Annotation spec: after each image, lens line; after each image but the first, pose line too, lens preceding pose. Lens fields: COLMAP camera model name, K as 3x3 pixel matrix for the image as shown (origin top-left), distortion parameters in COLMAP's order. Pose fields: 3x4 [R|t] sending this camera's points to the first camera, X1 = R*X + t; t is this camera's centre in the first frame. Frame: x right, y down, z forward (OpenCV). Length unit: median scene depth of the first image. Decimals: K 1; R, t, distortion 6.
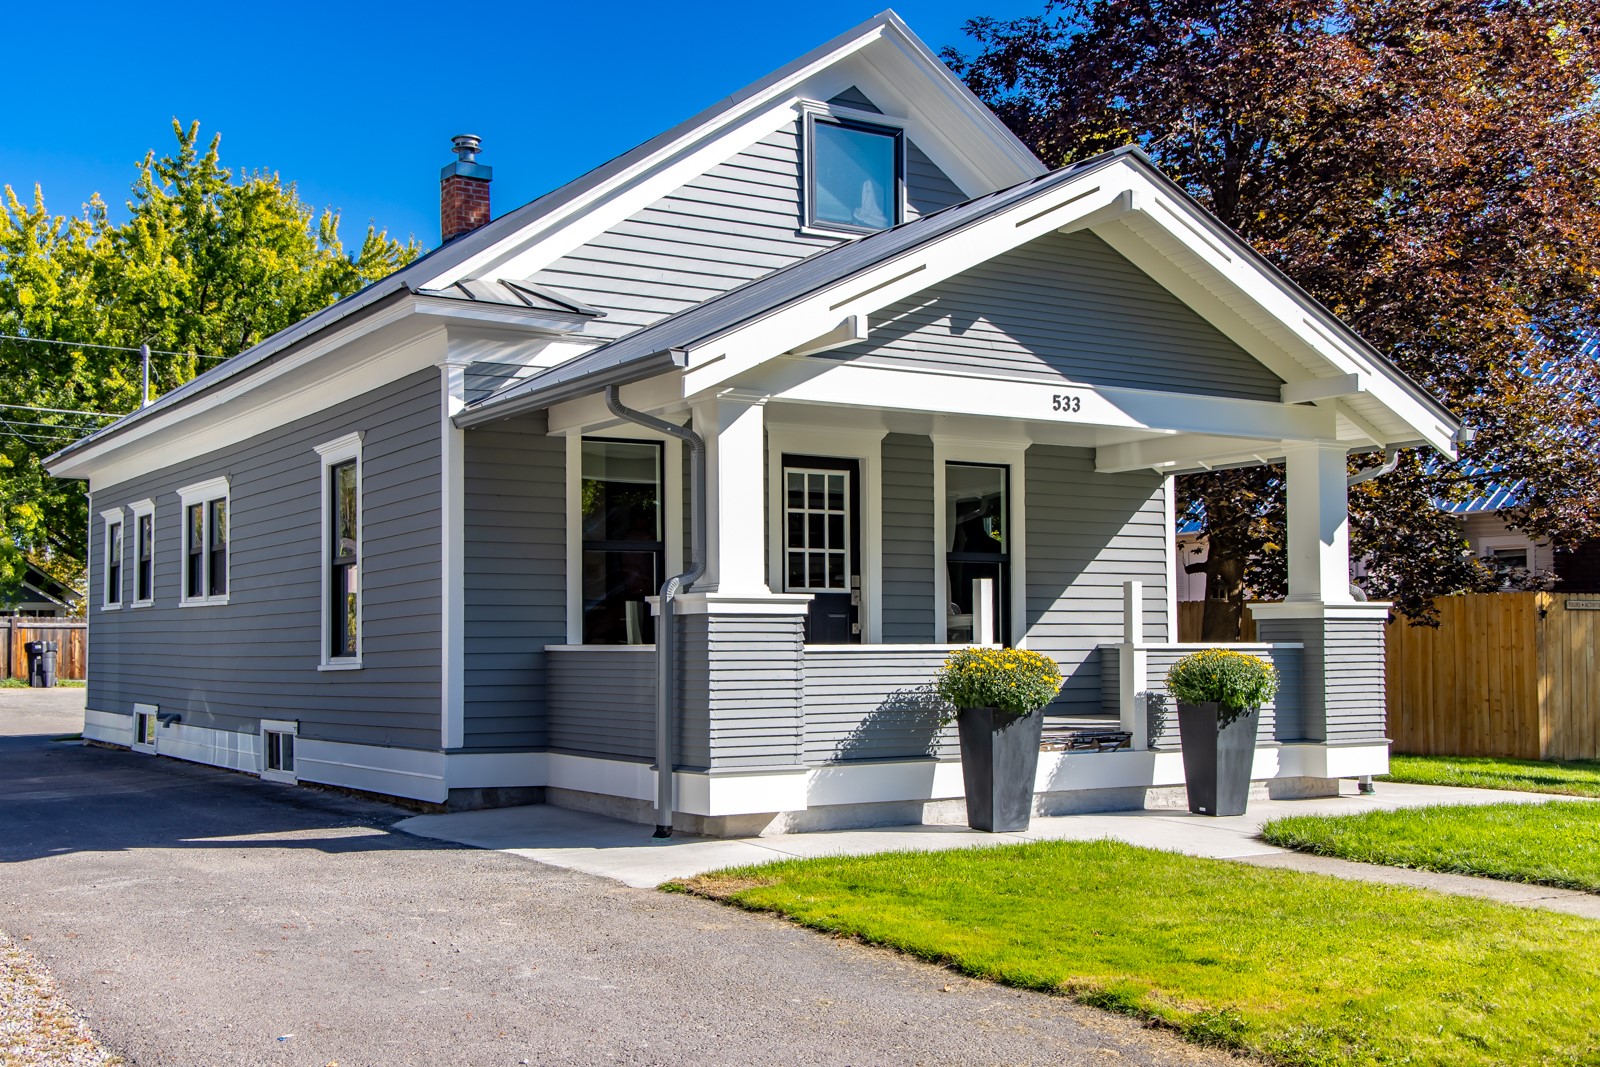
lens RADIAL K [[1787.2, 0, 769.1], [0, 1787.2, 576.9], [0, 0, 1]] dist [0.016245, -0.007809]
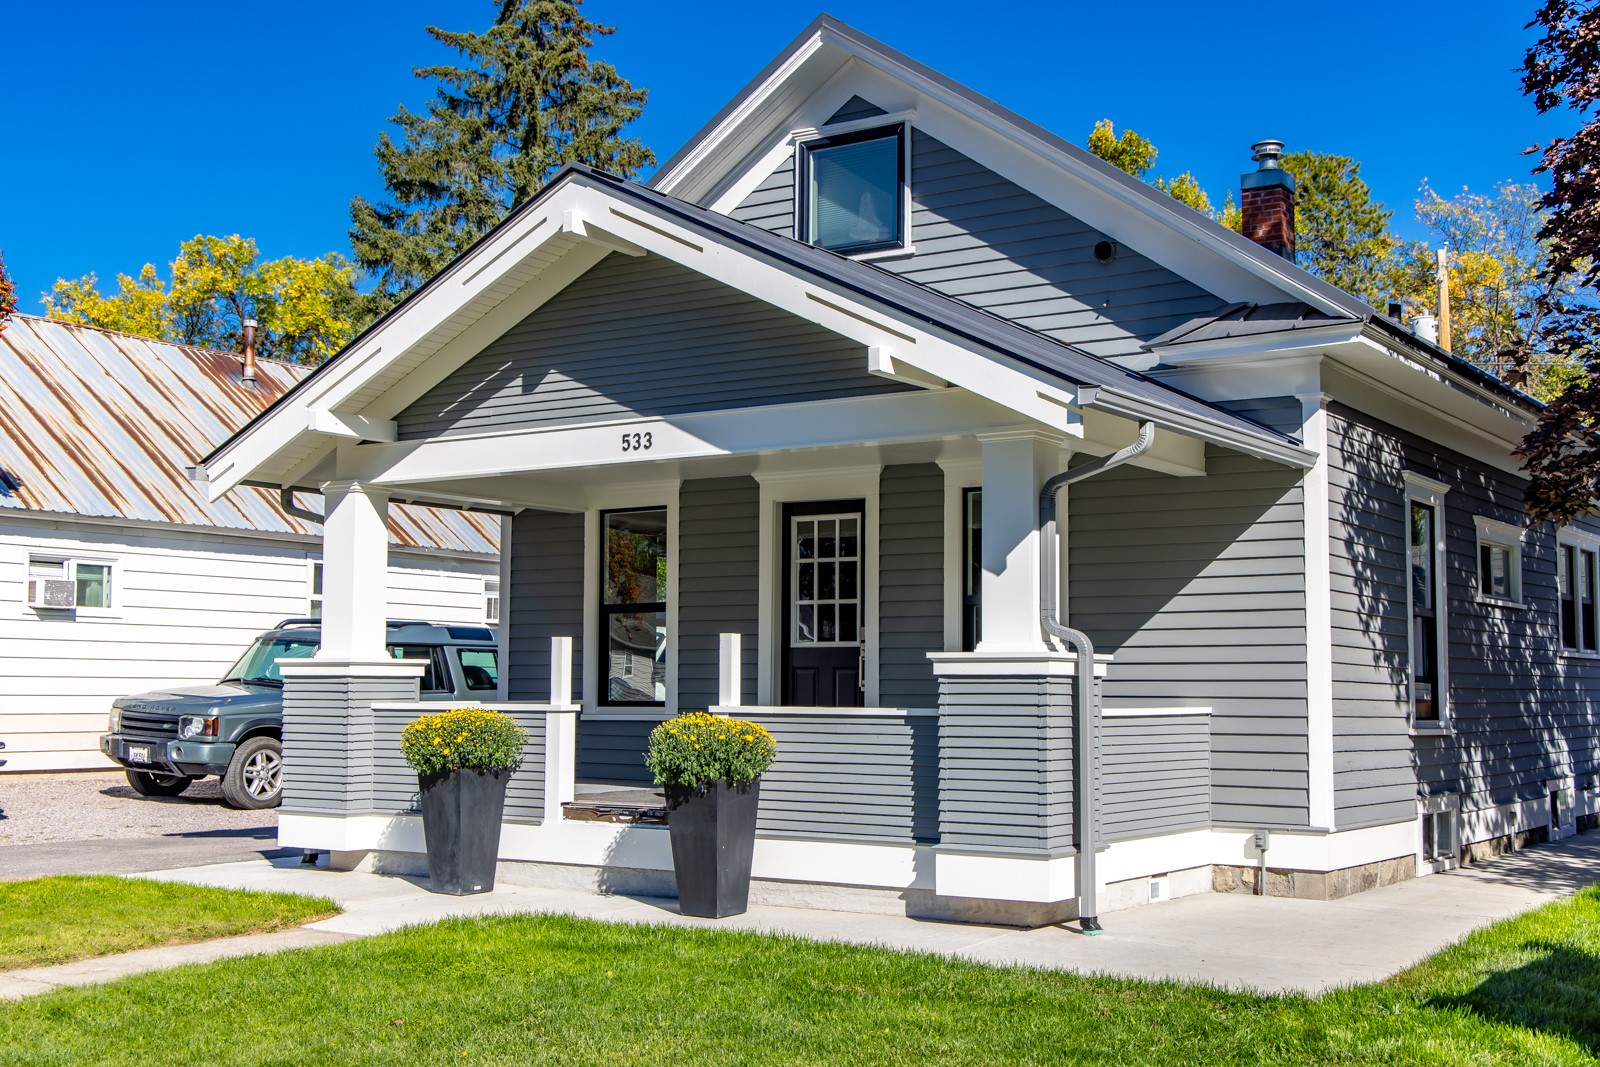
lens RADIAL K [[1907.5, 0, 800.0], [0, 1907.5, 533.5], [0, 0, 1]] dist [-0.008432, 0.007747]
pose [[0.404794, -0.067837, -0.911888, 1.007362], [0.029265, 0.997695, -0.061229, 0.011051], [0.913940, -0.001901, 0.405846, 0.631982]]
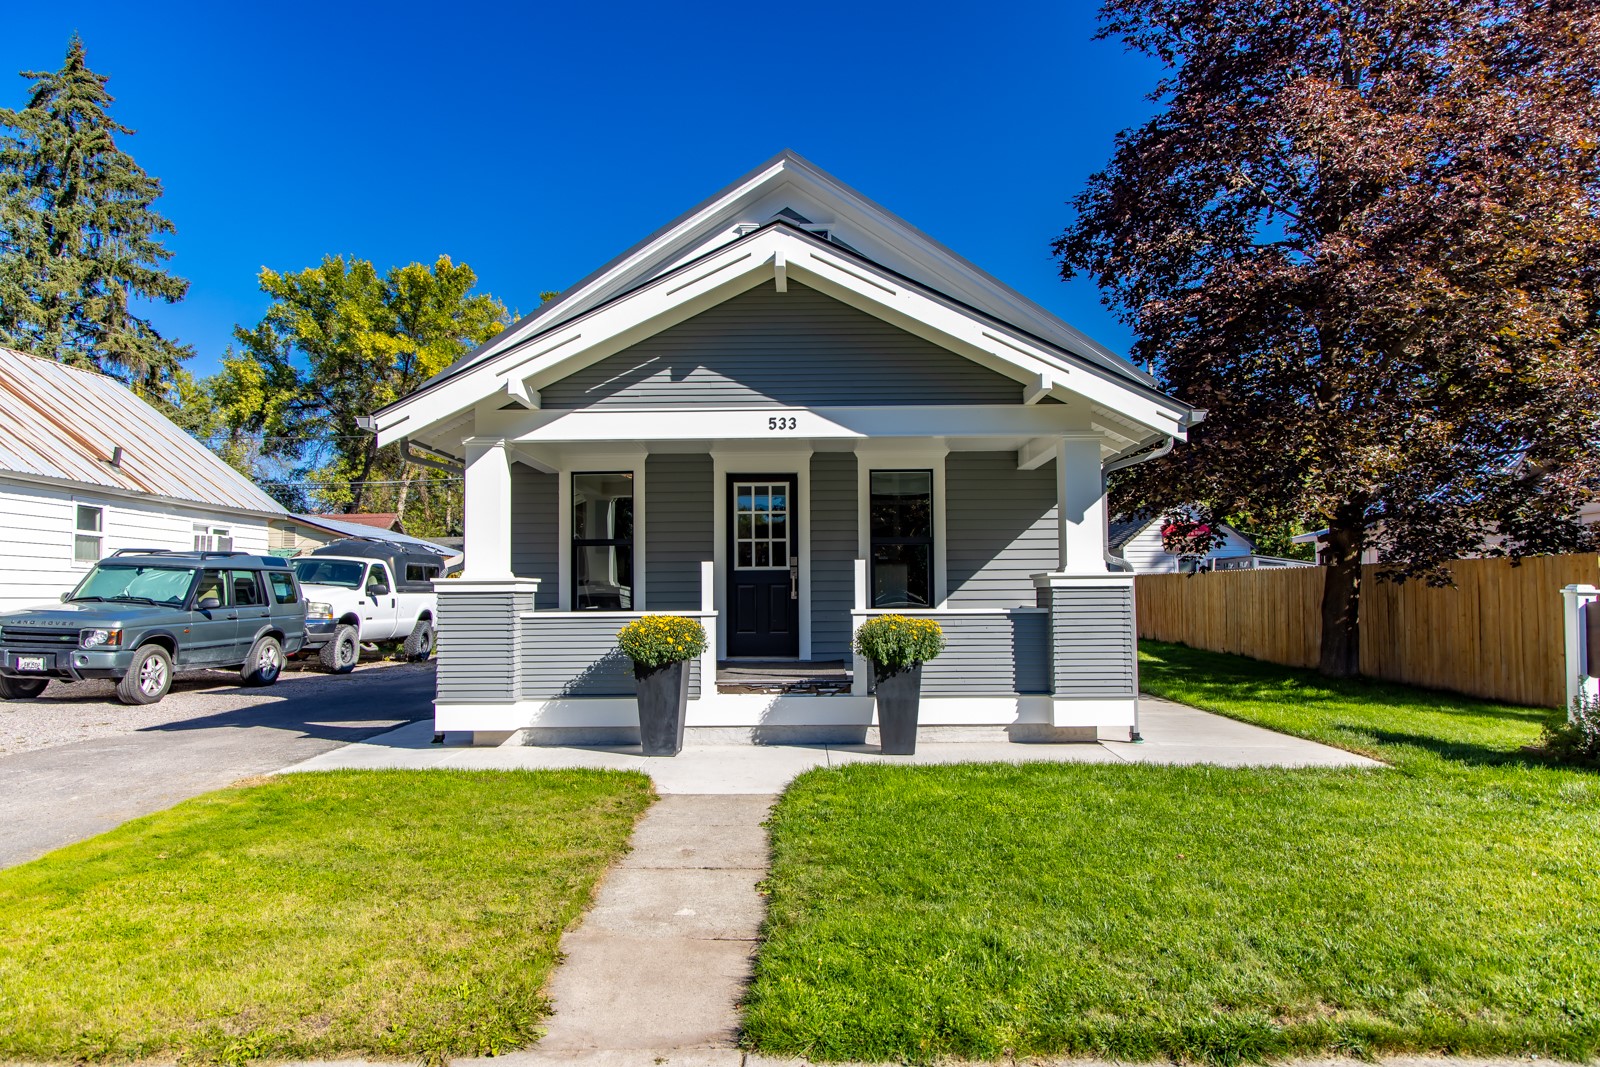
lens RADIAL K [[1066.0, 0, 800.0], [0, 1066.0, 533.5], [0, 0, 1]] dist [-0.002114, -0.003666]
pose [[0.841691, -0.034611, -0.538849, 0.545593], [0.025677, 0.999380, -0.024084, 0.000895], [0.539348, 0.006435, 0.842058, 0.335335]]
